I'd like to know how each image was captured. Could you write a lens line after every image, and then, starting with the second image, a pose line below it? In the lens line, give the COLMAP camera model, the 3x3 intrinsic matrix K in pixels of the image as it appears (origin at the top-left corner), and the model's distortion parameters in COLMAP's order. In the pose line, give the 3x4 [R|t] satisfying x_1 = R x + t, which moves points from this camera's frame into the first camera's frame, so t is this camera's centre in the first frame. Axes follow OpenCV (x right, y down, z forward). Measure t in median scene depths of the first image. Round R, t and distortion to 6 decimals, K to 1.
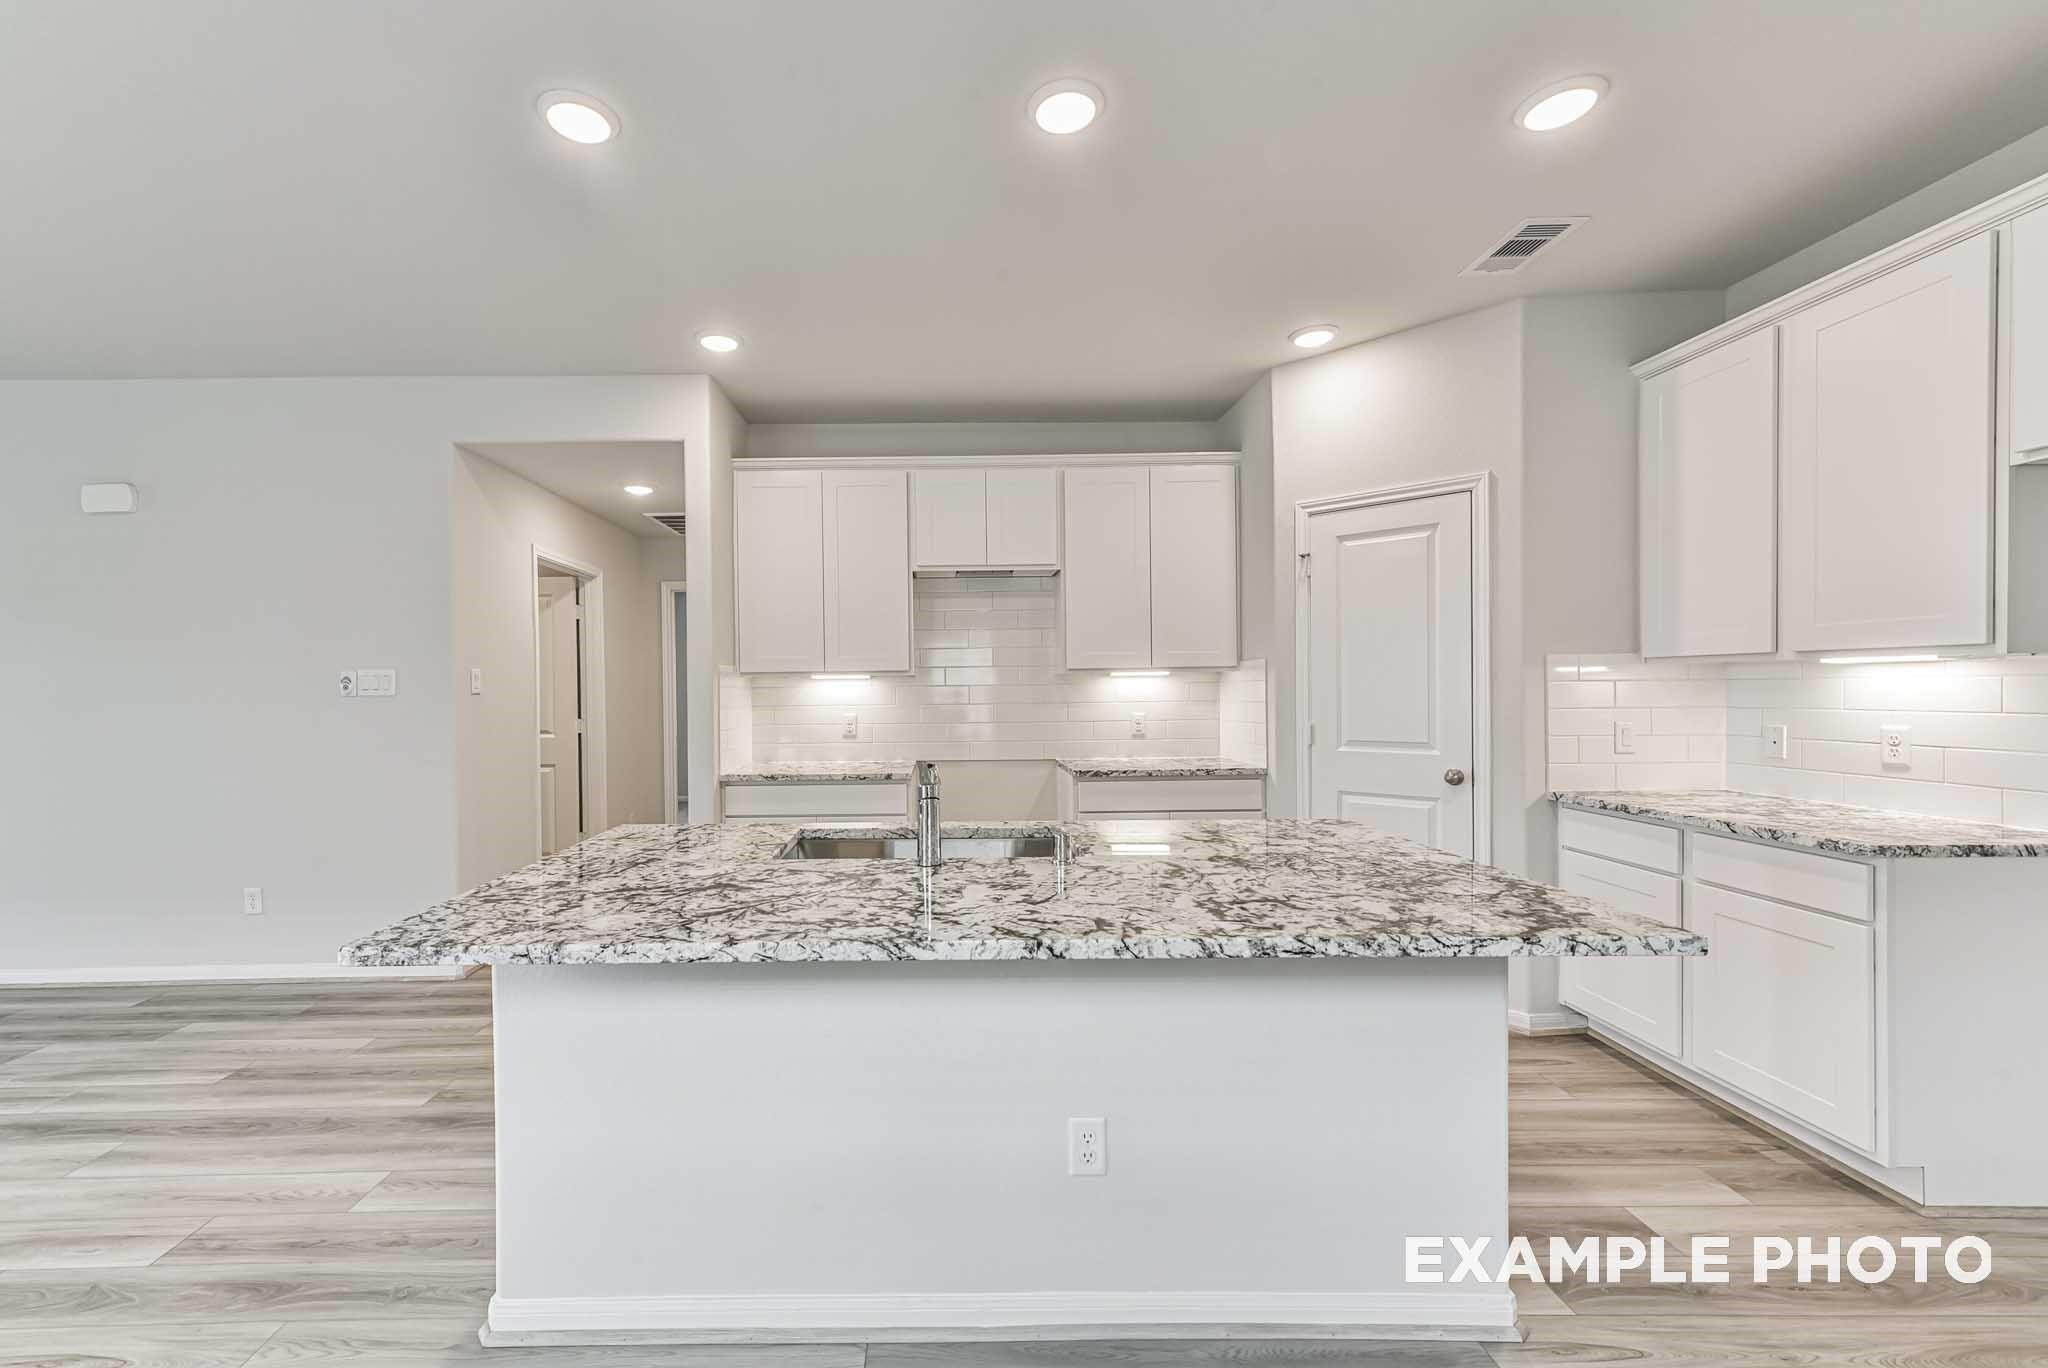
lens RADIAL K [[833.4, 0, 943.2], [0, 833.4, 693.9], [0, 0, 1]] dist [0.008223, -0.000222]
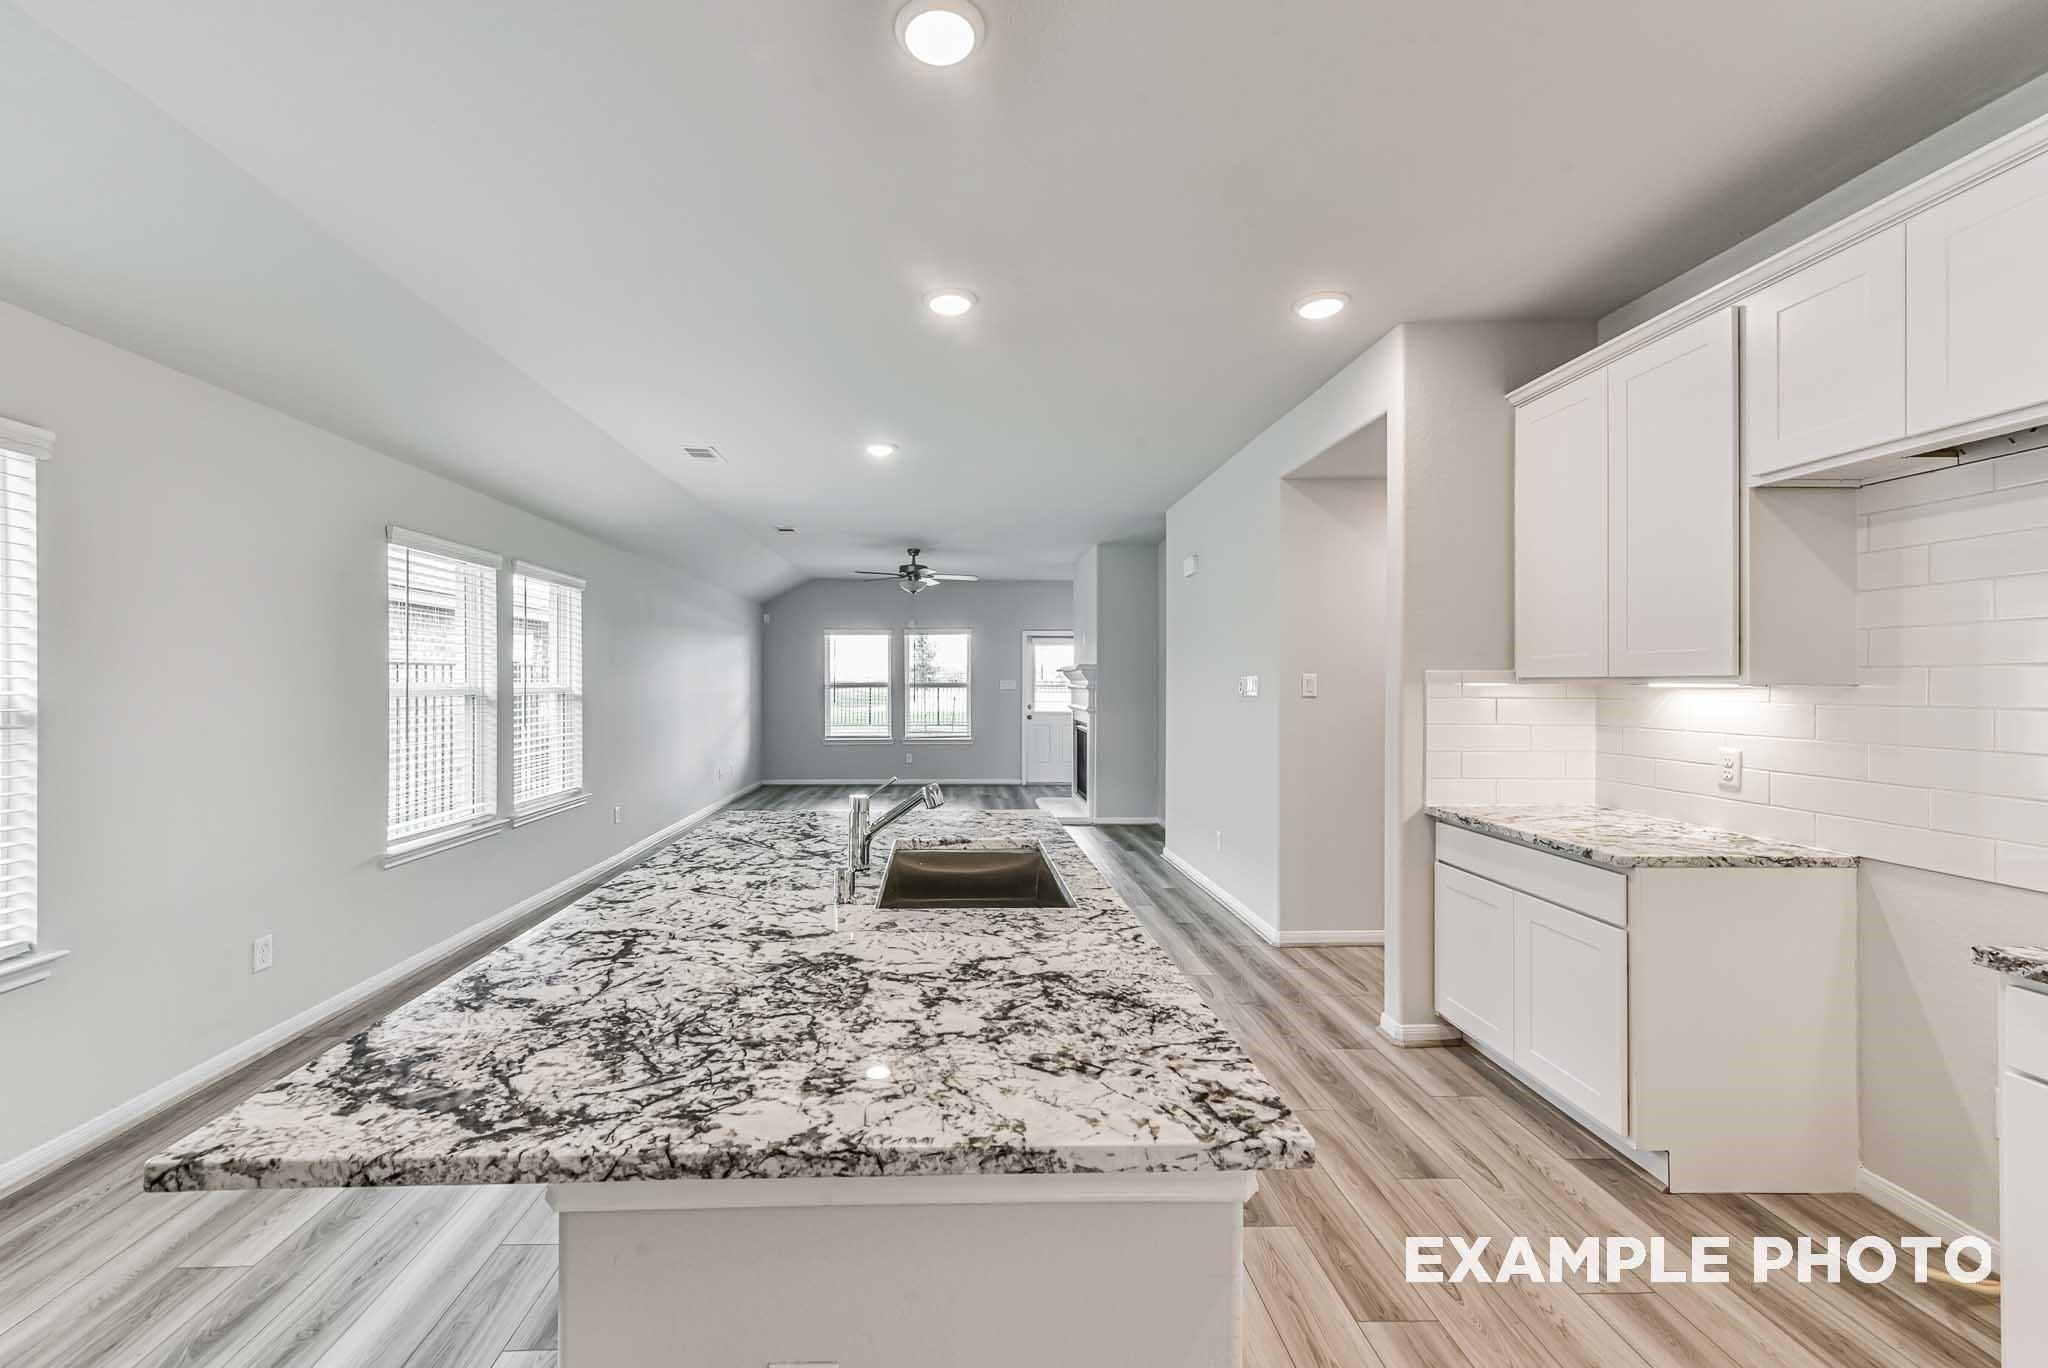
lens RADIAL K [[818.9, 0, 970.8], [0, 818.9, 679.6], [0, 0, 1]] dist [0.008153, -0.000353]
pose [[0.024867, 0.007523, -0.999662, 0.552209], [-0.008053, 0.999941, 0.007325, -0.029381], [0.999658, 0.007869, 0.024926, 0.572571]]
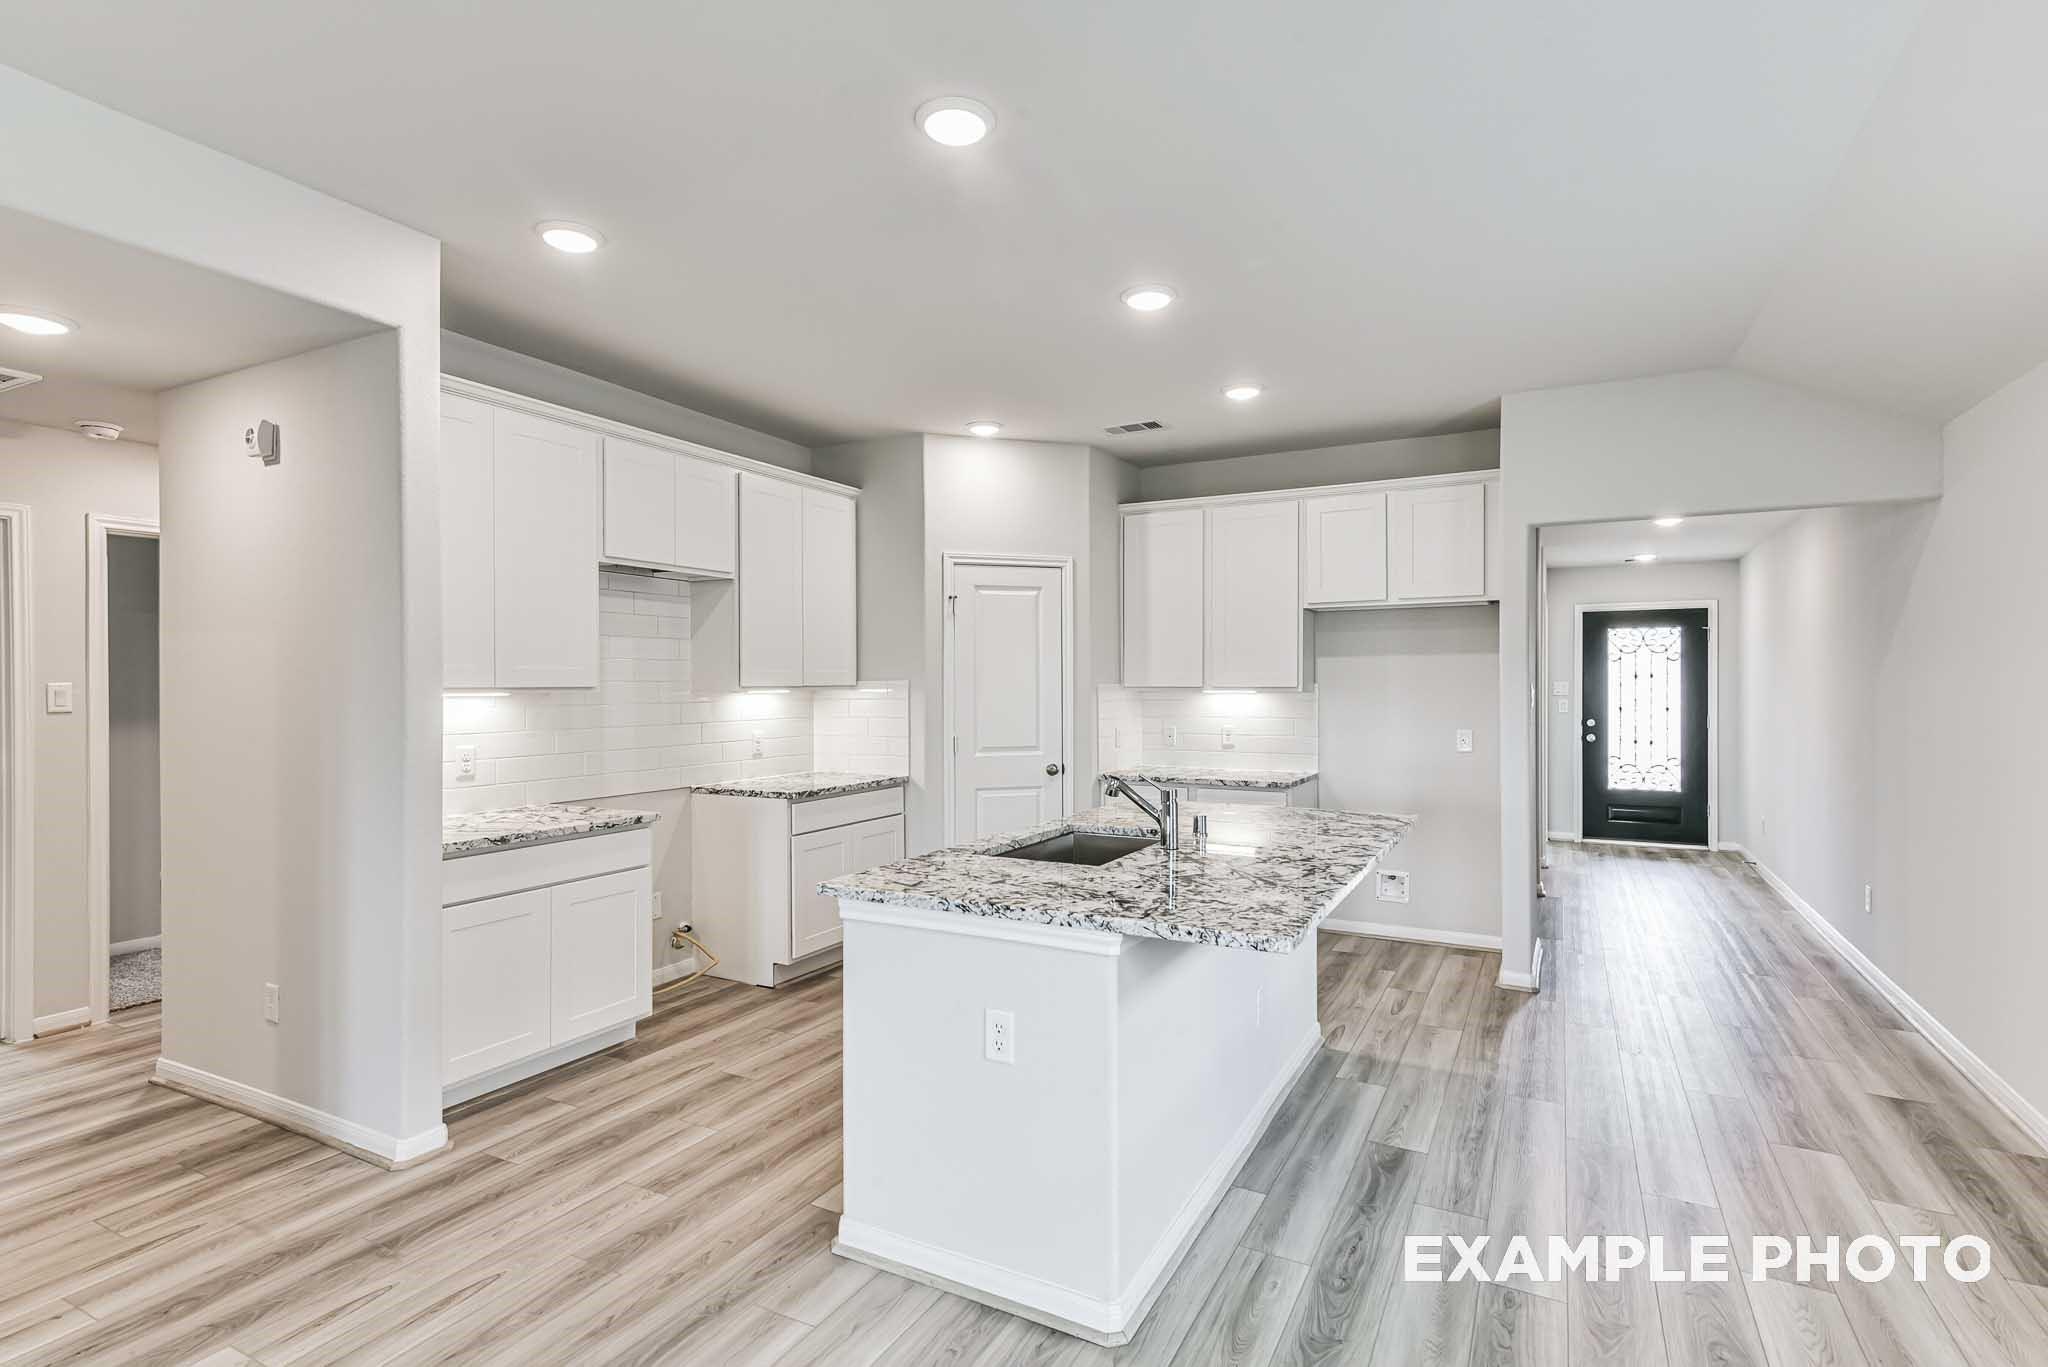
lens RADIAL K [[992.8, 0, 1024.0], [0, 992.8, 683.5], [0, 0, 1]] dist [0.002472, -0.000081]
pose [[0.471036, 0.011167, 0.882043, -0.786399], [0.002691, 0.999897, -0.014096, -0.019596], [-0.882110, 0.009013, 0.470957, 0.231431]]
